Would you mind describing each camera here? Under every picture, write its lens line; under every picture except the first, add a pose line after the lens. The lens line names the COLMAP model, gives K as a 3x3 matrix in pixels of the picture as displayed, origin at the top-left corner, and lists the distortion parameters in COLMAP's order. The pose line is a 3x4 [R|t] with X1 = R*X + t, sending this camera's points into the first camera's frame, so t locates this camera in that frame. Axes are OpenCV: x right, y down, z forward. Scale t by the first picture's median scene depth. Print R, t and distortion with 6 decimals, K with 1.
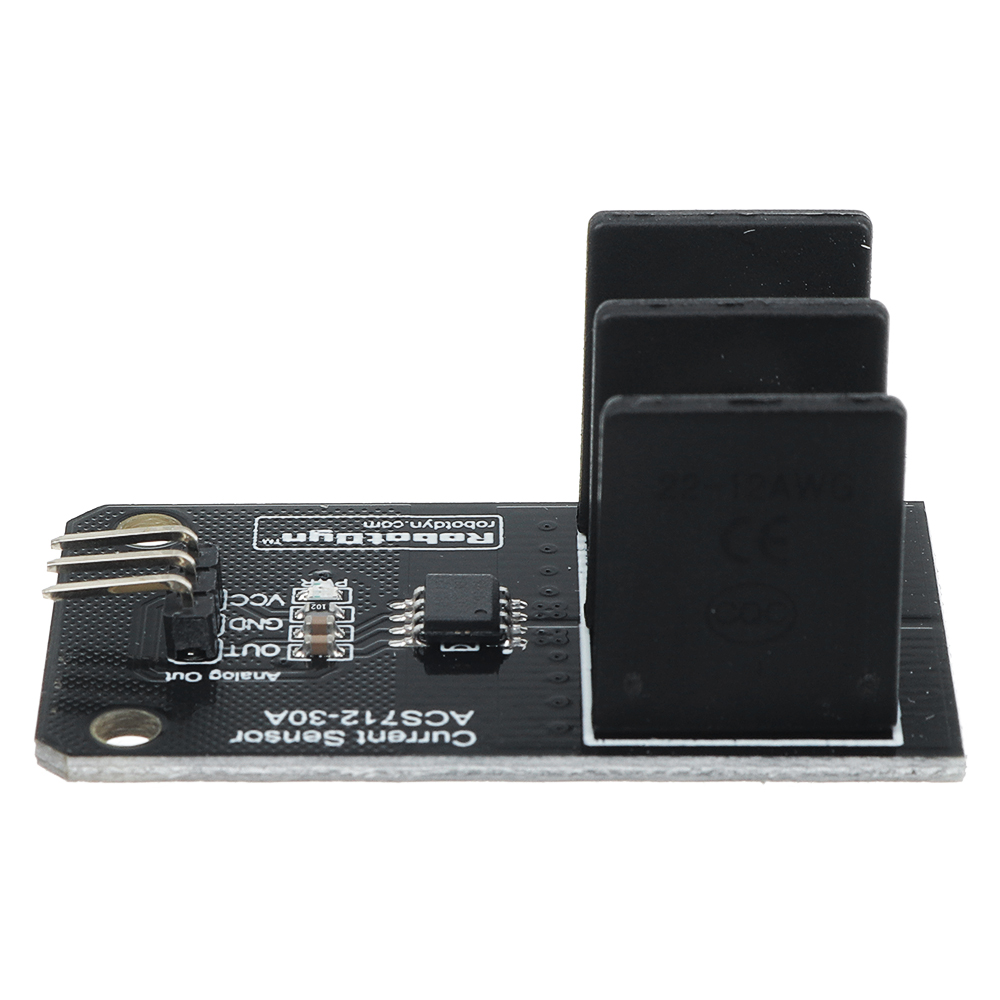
lens RADIAL K [[5046.8, 0, 500.0], [0, 5046.8, 500.0], [0, 0, 1]] dist [0.131841, 12.194257]
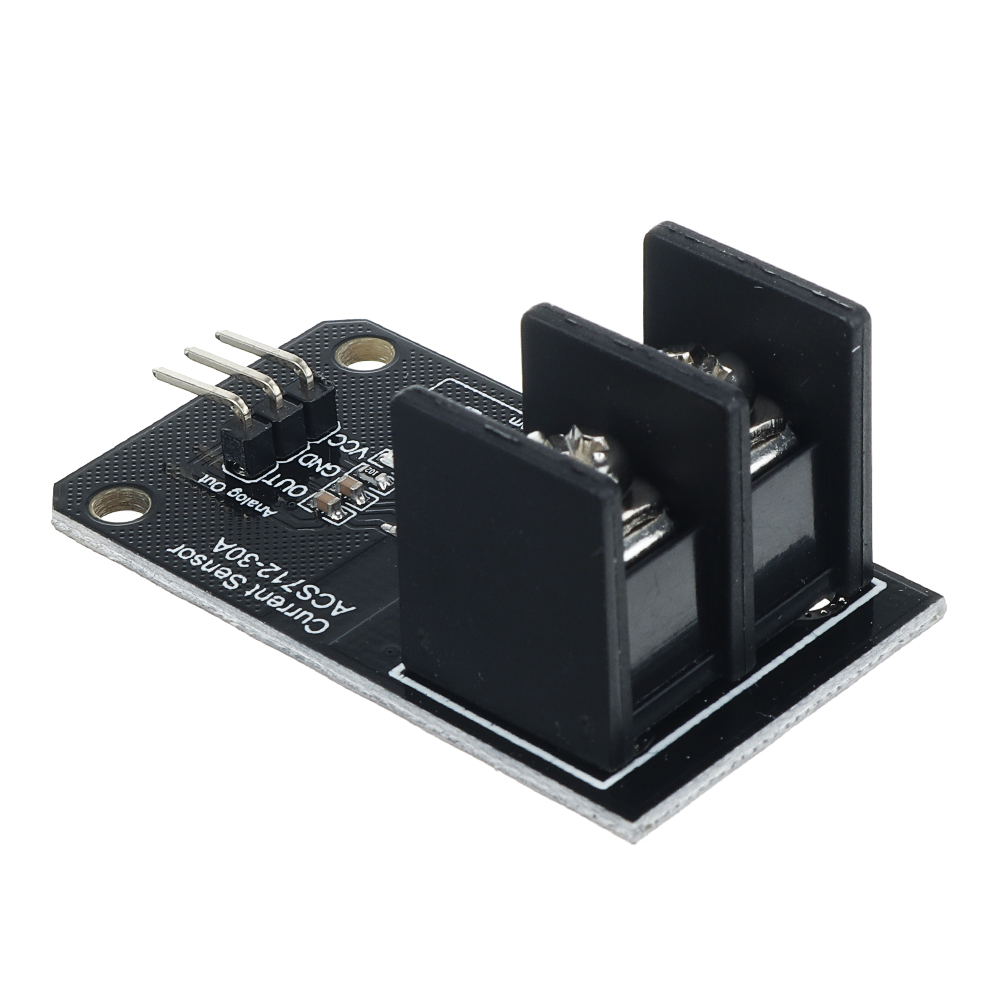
lens RADIAL K [[5046.8, 0, 500.0], [0, 5046.8, 500.0], [0, 0, 1]] dist [0.131841, 12.194257]
pose [[0.732190, 0.369270, -0.572308, 0.634336], [-0.296401, 0.929285, 0.220398, -0.230431], [0.613224, 0.008259, 0.789866, 0.144756]]
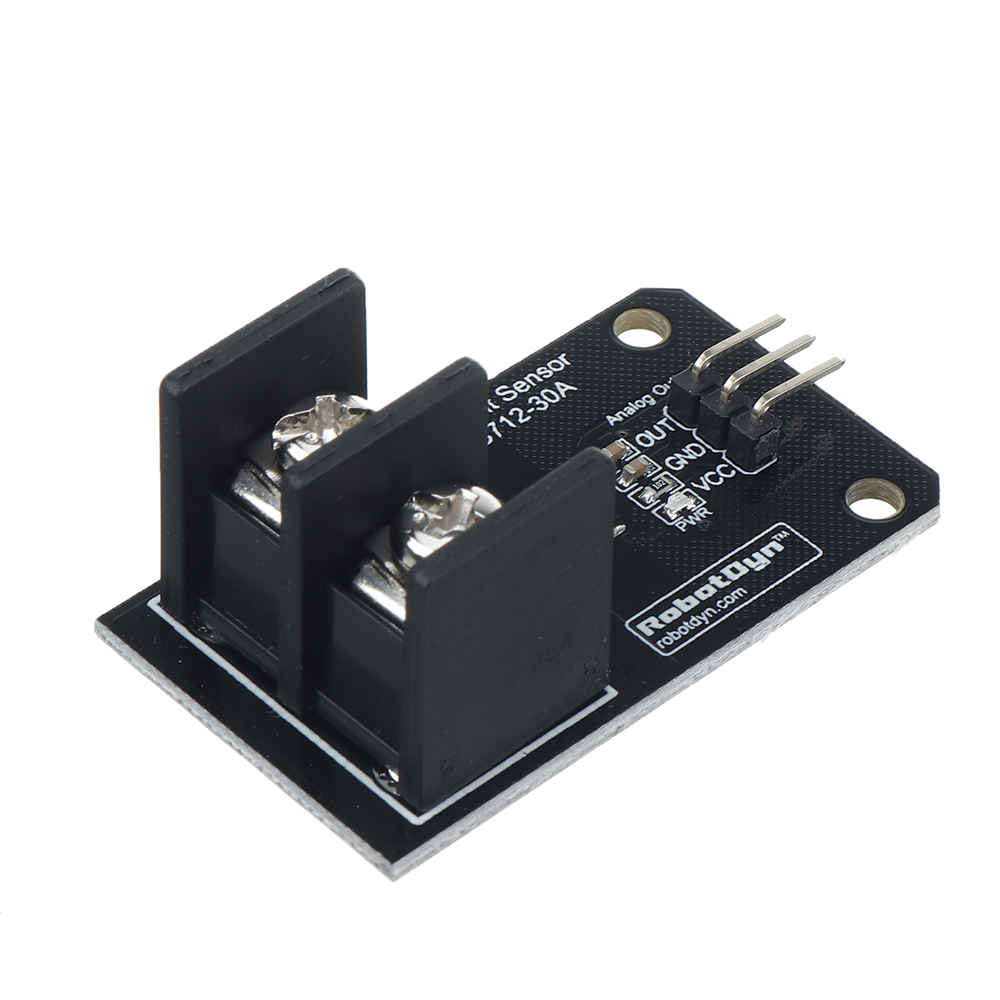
lens RADIAL K [[5398.8, 0, 500.0], [0, 5398.8, 500.0], [0, 0, 1]] dist [0.071156, -1.406948]
pose [[-0.733690, 0.454793, -0.504839, 0.630427], [-0.357316, 0.373712, 0.855958, -1.045714], [0.577948, 0.808395, -0.111684, 1.143342]]
